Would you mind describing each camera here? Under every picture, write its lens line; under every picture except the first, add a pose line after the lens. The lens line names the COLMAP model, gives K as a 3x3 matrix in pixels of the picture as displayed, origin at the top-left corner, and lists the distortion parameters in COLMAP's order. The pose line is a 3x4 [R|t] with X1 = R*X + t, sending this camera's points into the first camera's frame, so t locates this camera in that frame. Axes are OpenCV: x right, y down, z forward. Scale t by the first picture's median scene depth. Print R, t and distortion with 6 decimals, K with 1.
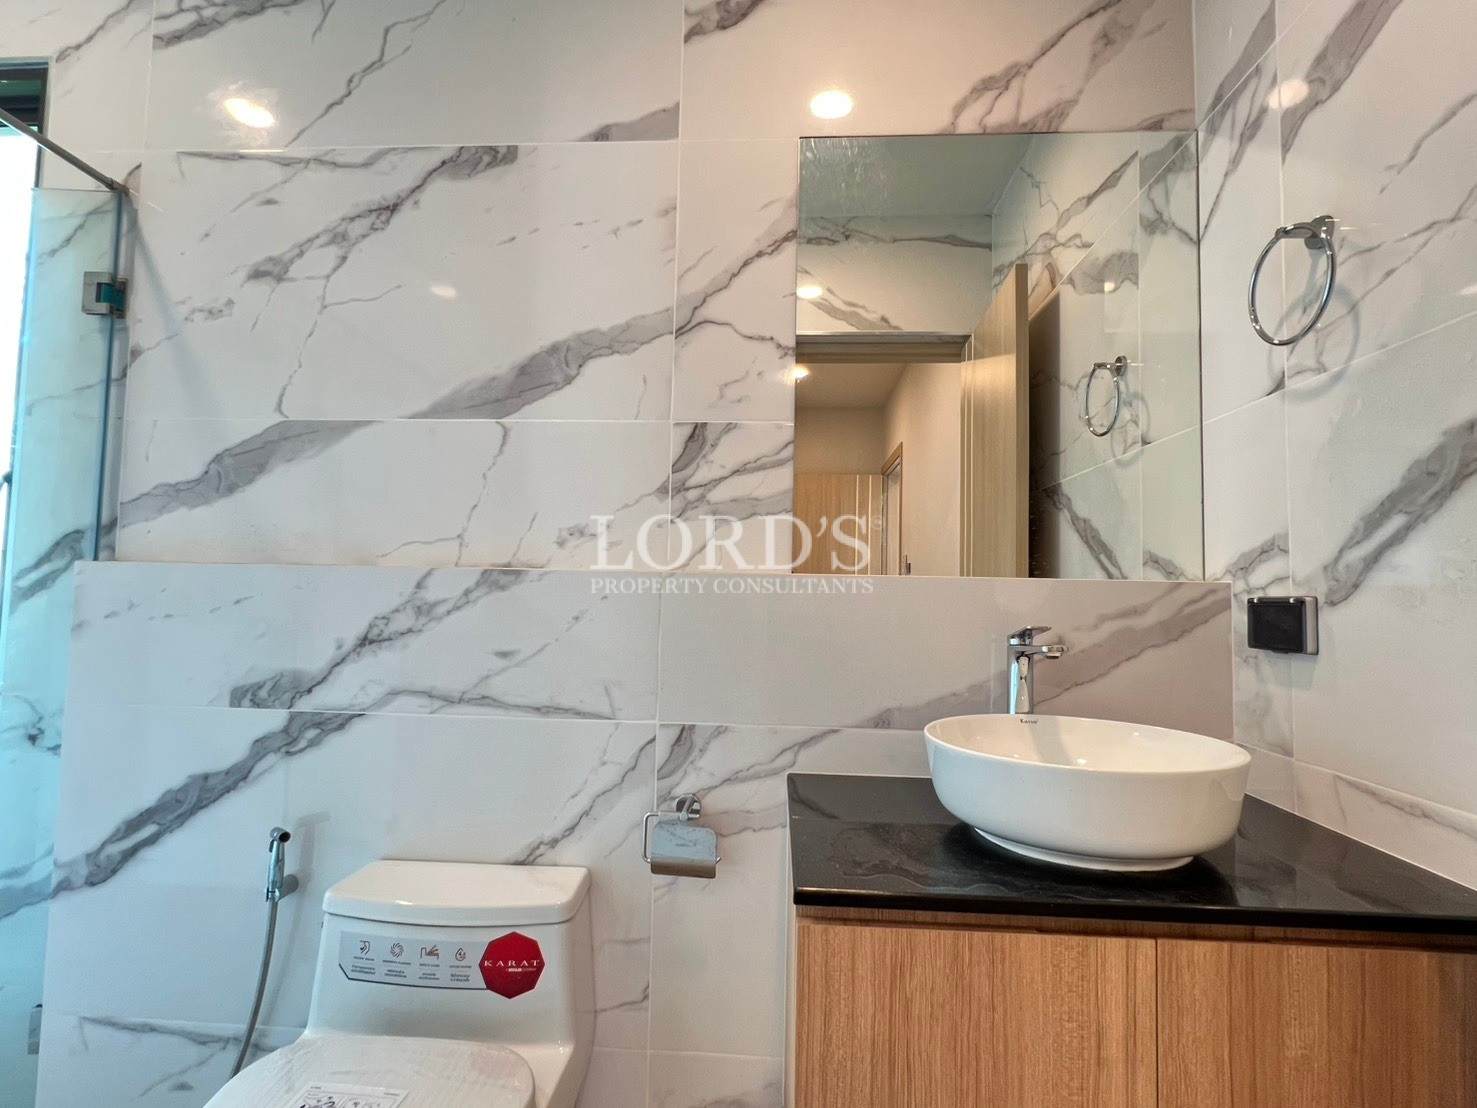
lens RADIAL K [[717.3, 0, 737.1], [0, 717.3, 557.3], [0, 0, 1]] dist [-0.001697, 0.000624]
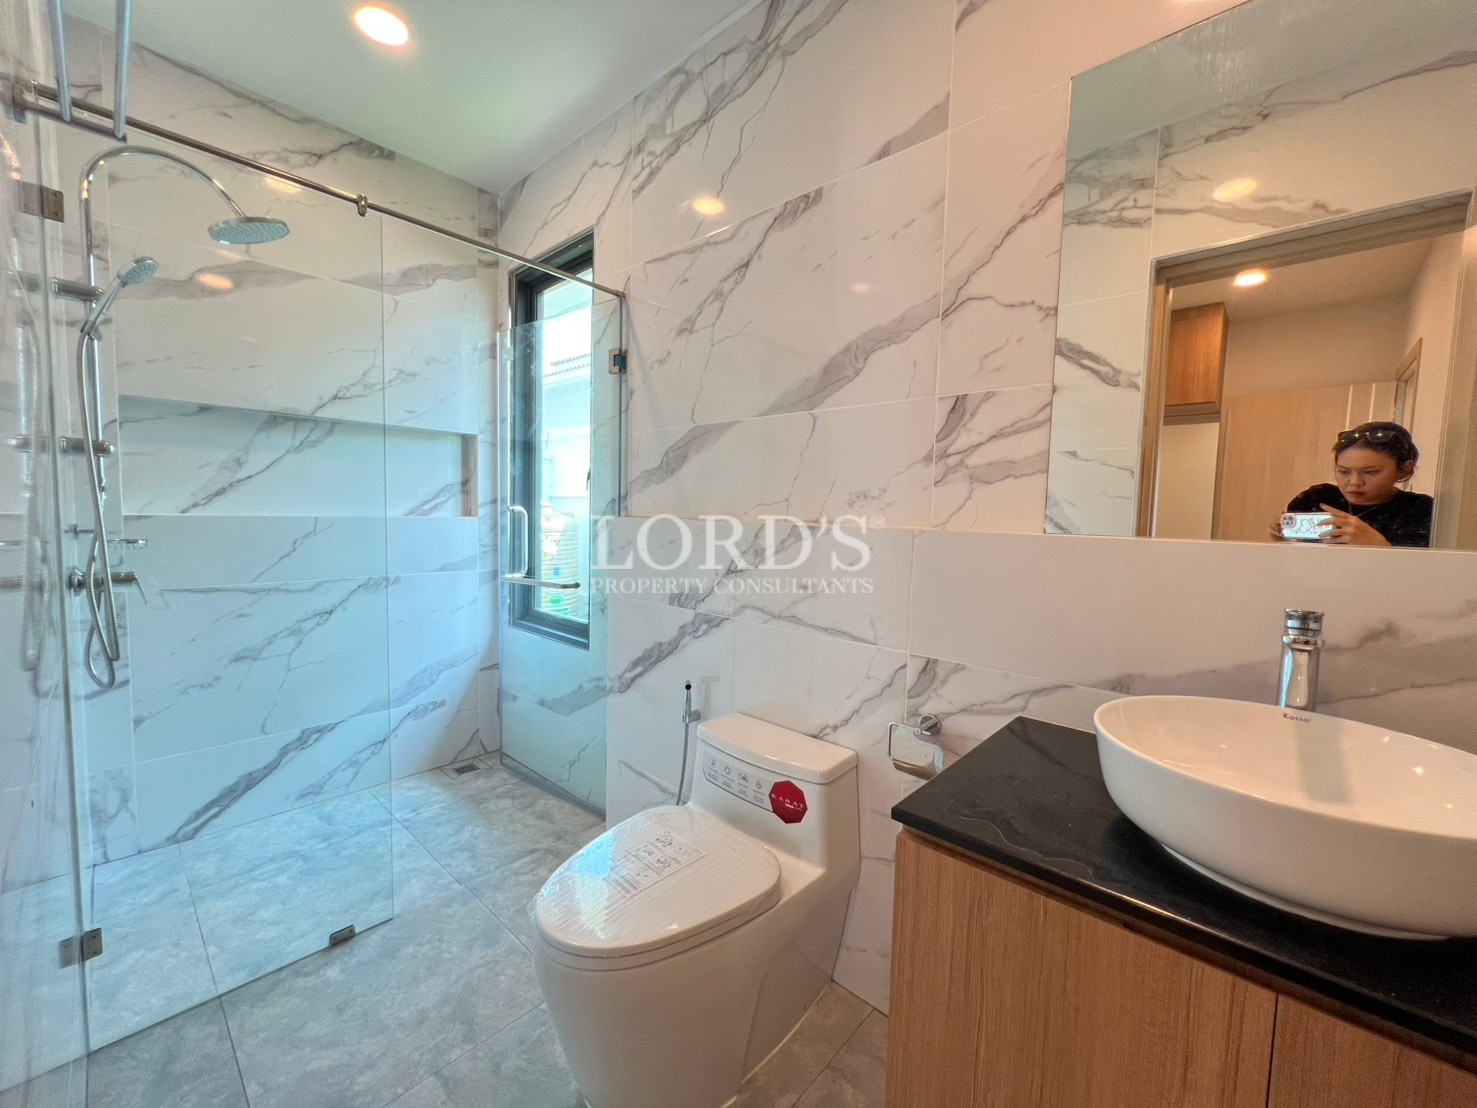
lens RADIAL K [[592.6, 0, 738.5], [0, 592.6, 554.0], [0, 0, 1]] dist [-0.001082, 0.000651]
pose [[0.772461, 0.044579, -0.633495, 0.288427], [0.025769, 0.994511, 0.101405, -0.046036], [0.634539, -0.094657, 0.767073, 0.052593]]
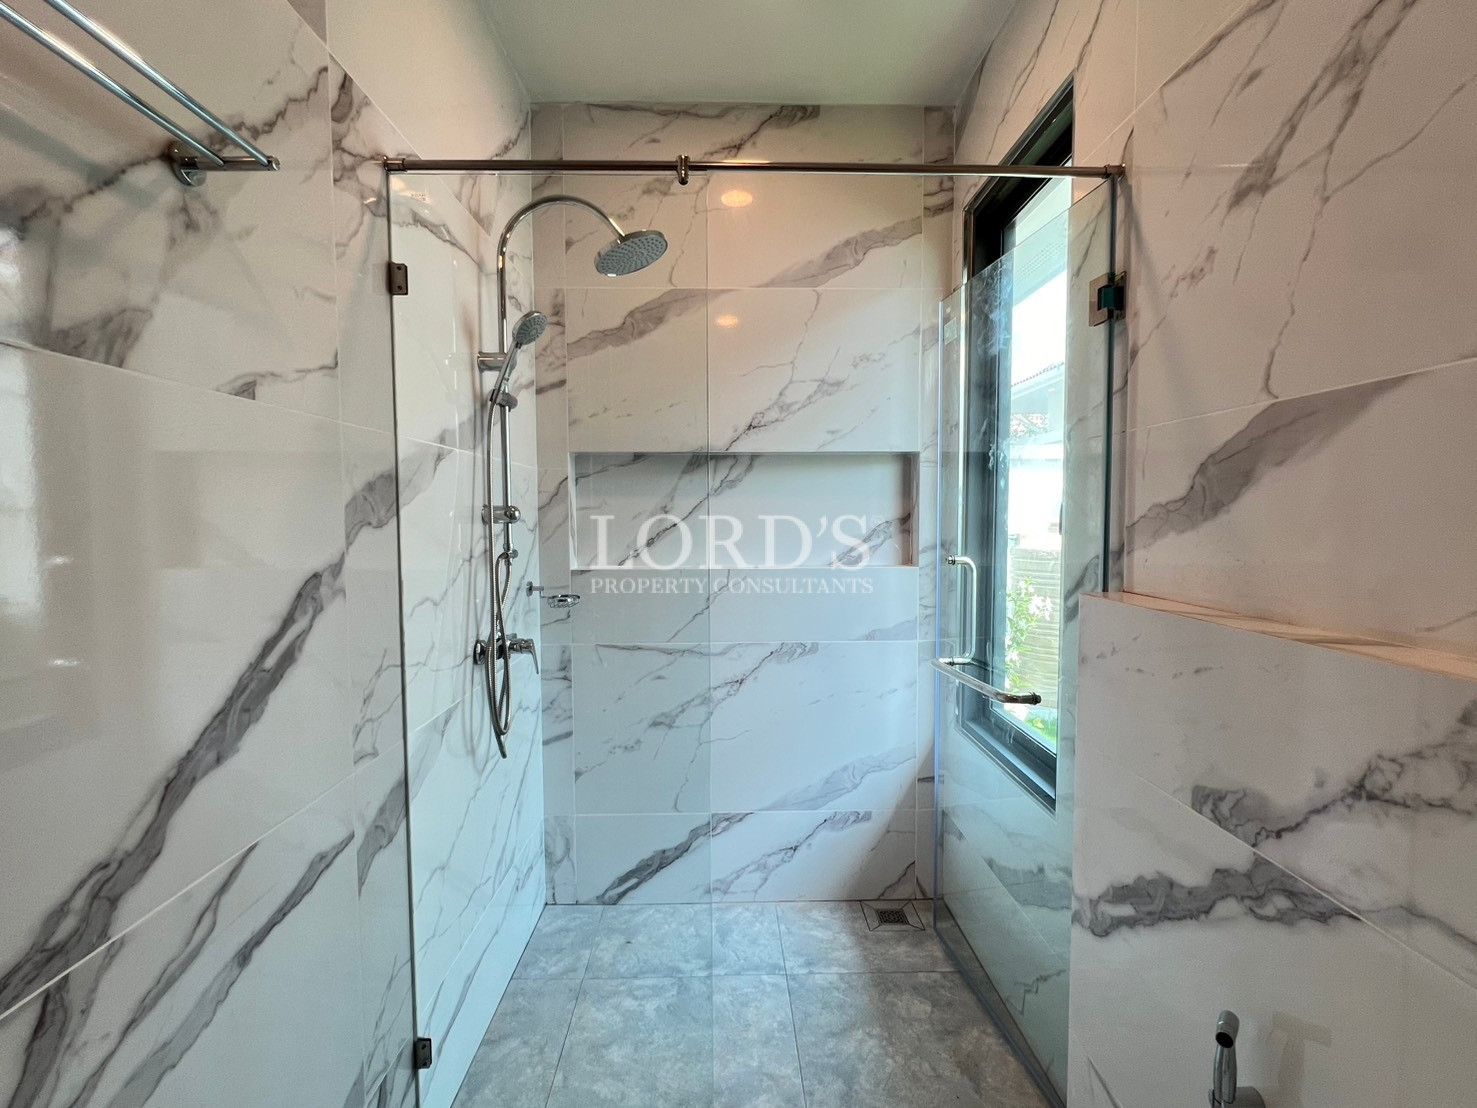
lens RADIAL K [[698.3, 0, 733.9], [0, 698.3, 552.5], [0, 0, 1]] dist [-0.001698, 0.000791]
pose [[0.069208, 0.035658, -0.996965, -0.018940], [0.060013, 0.997402, 0.039840, -0.117457], [0.995795, -0.062589, 0.066889, 0.487583]]
